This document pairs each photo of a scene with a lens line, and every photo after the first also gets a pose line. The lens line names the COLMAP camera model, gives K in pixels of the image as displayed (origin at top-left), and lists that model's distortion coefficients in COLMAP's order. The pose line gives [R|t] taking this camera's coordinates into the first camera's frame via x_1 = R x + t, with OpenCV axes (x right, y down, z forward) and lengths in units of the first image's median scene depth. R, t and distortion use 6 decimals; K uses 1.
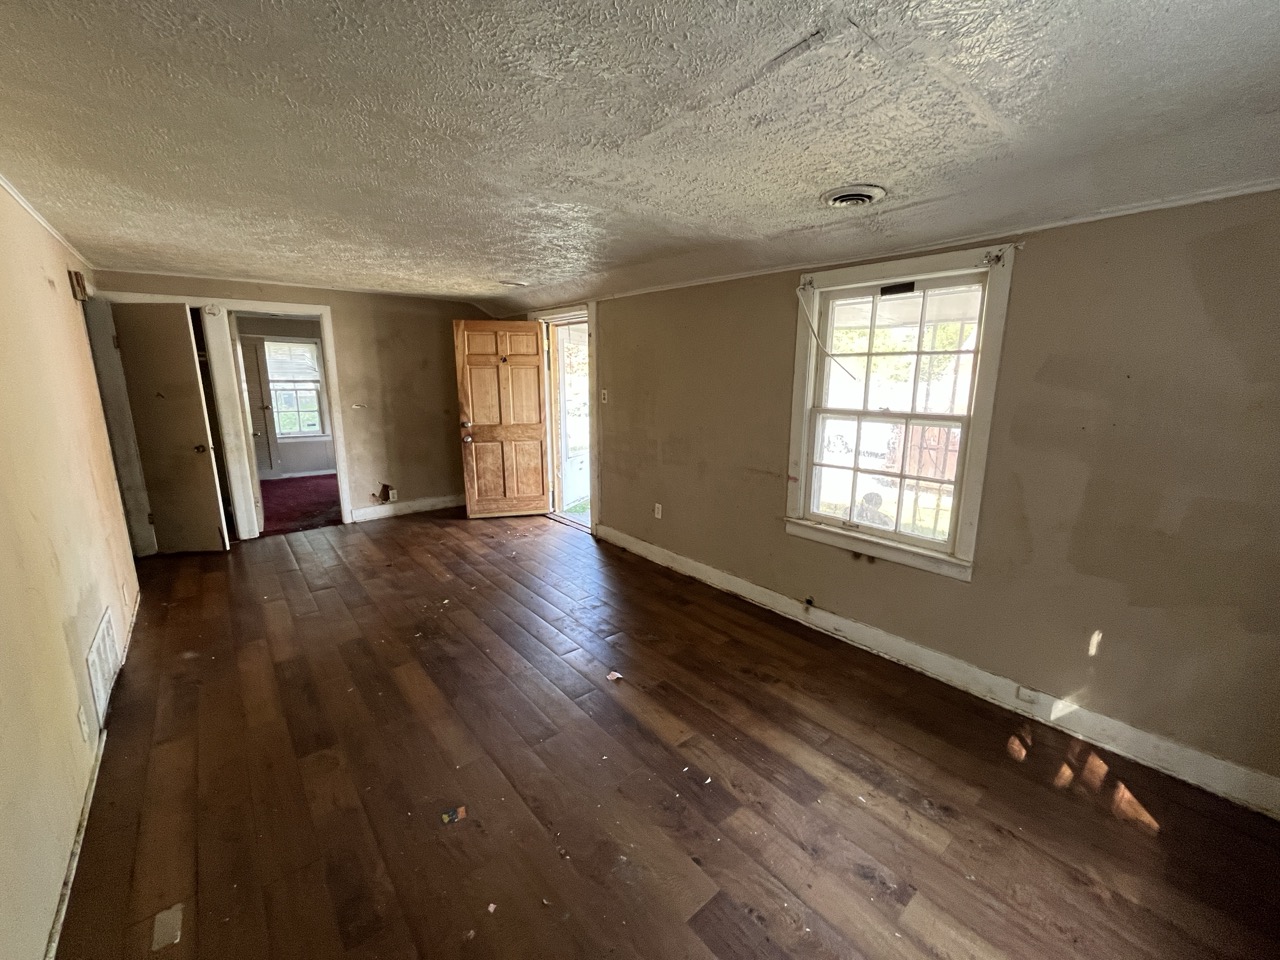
lens RADIAL K [[514.0, 0, 630.8], [0, 514.0, 481.8], [0, 0, 1]] dist [-0.006798, 0.000914]
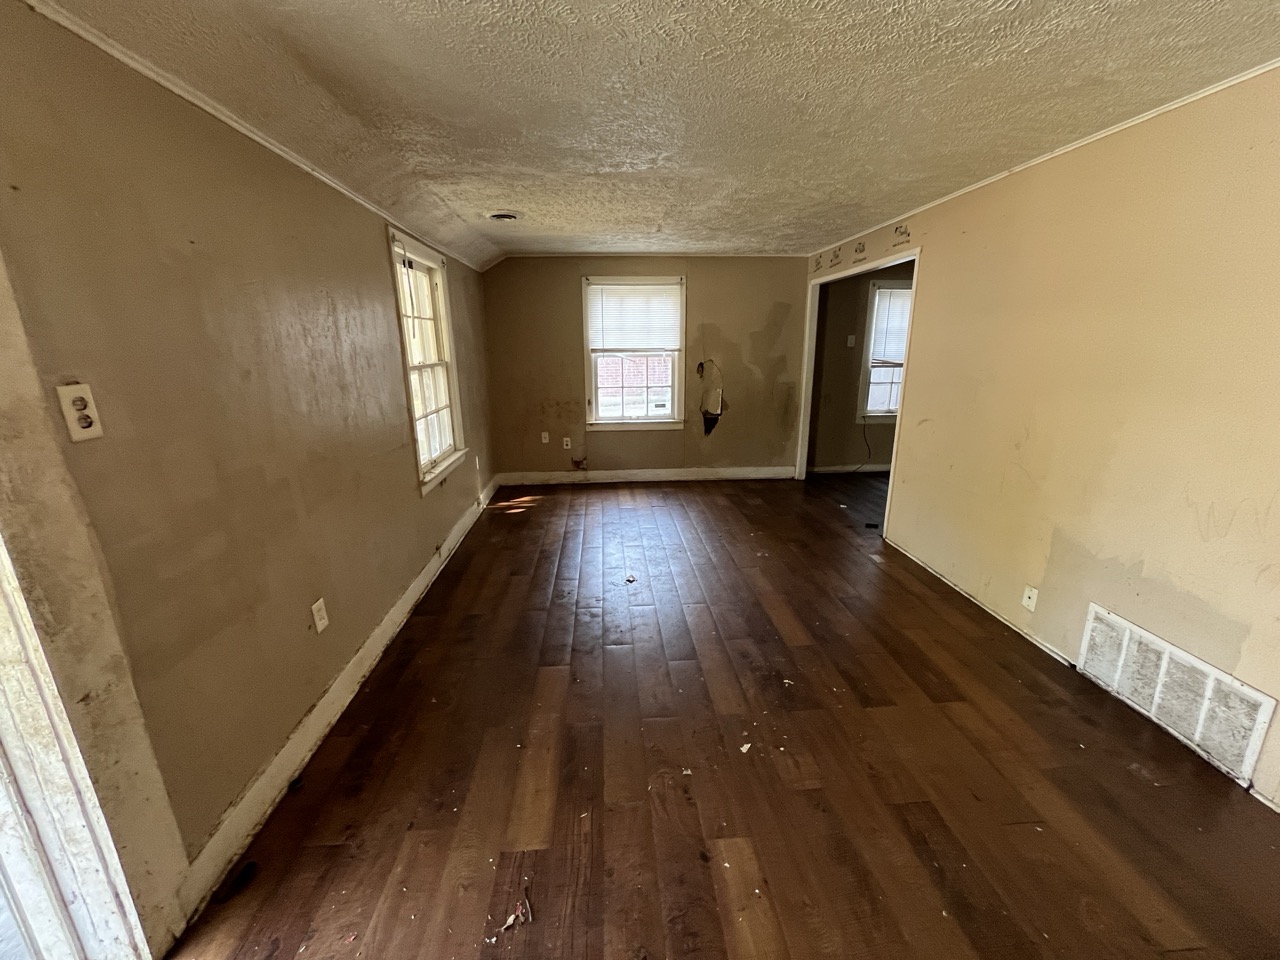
lens RADIAL K [[514.0, 0, 634.9], [0, 514.0, 481.1], [0, 0, 1]] dist [-0.006798, 0.000914]
pose [[-0.815465, -0.143750, 0.560672, -0.651657], [0.125078, 0.902016, 0.413186, -0.324307], [-0.565130, 0.407066, -0.717583, 1.655526]]
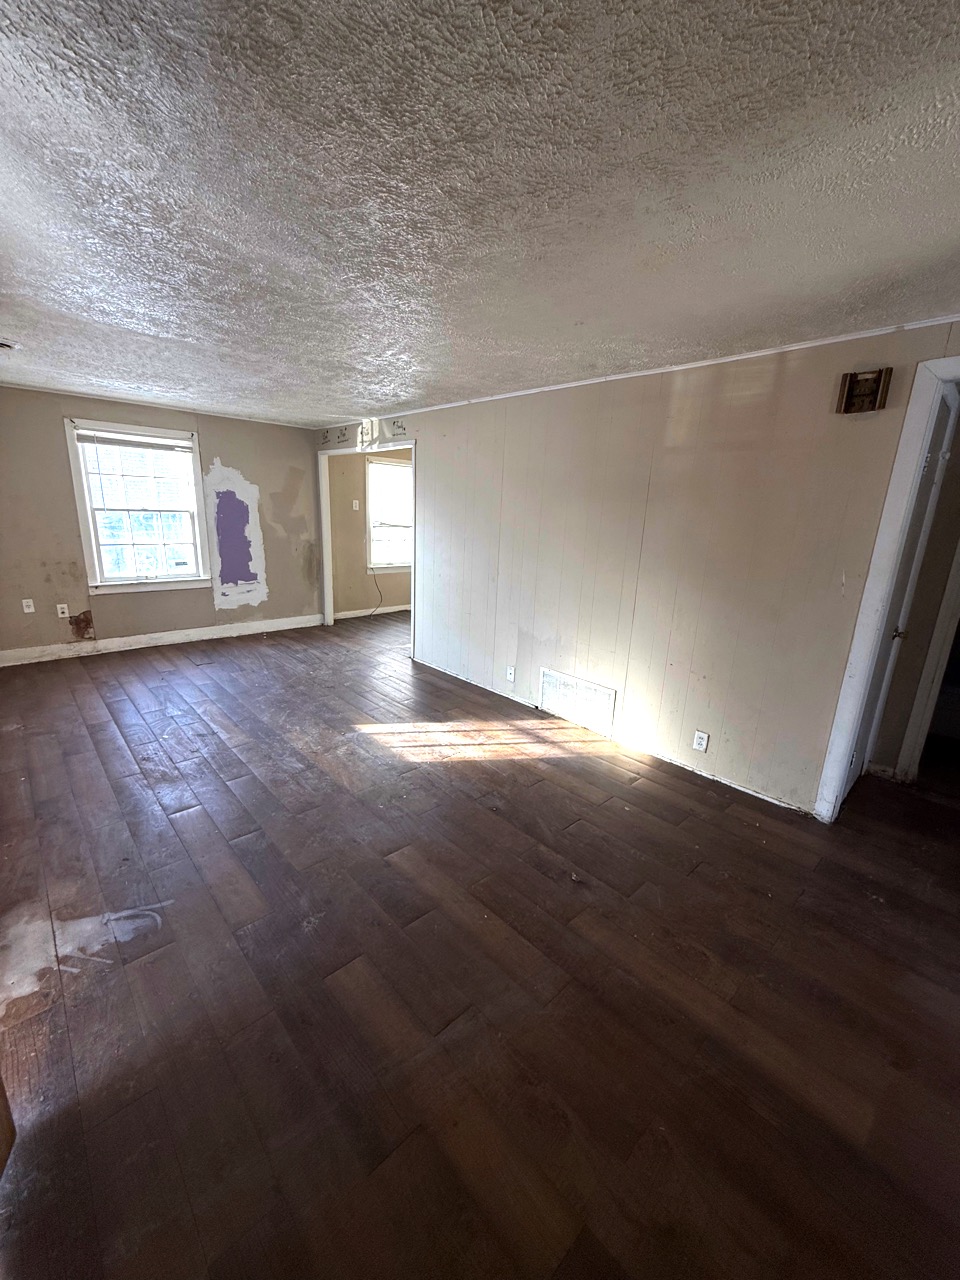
lens RADIAL K [[504.7, 0, 482.1], [0, 504.7, 636.1], [0, 0, 1]] dist [-0.005510, 0.000543]
pose [[-0.996241, -0.021162, -0.084002, -0.535605], [-0.055576, 0.899968, 0.432398, -0.385550], [0.066449, 0.435441, -0.897761, 1.936862]]
